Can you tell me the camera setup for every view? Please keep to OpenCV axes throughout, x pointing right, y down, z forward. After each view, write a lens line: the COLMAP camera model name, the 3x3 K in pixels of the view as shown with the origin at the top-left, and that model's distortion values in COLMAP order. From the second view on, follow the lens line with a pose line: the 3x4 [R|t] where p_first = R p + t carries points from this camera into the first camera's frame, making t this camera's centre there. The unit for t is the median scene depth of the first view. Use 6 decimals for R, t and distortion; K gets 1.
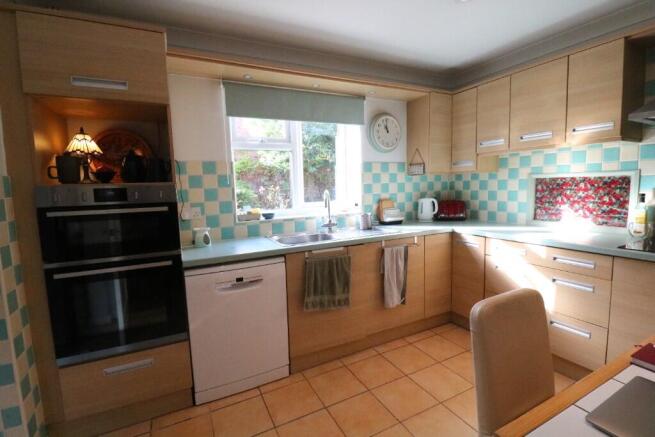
lens RADIAL K [[308.0, 0, 332.9], [0, 308.0, 217.5], [0, 0, 1]] dist [-0.000444, -0.001223]
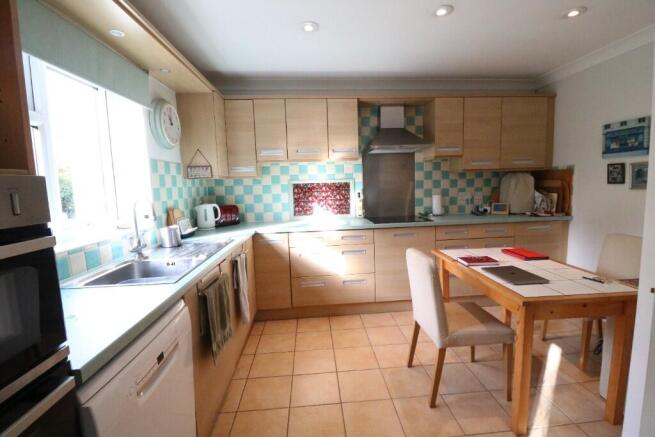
lens RADIAL K [[308.0, 0, 332.9], [0, 308.0, 217.5], [0, 0, 1]] dist [-0.000444, -0.001223]
pose [[0.390652, -0.082907, 0.916797, -0.470353], [0.116508, 0.992380, 0.040097, -0.019465], [-0.913136, 0.091150, 0.397335, 0.349650]]
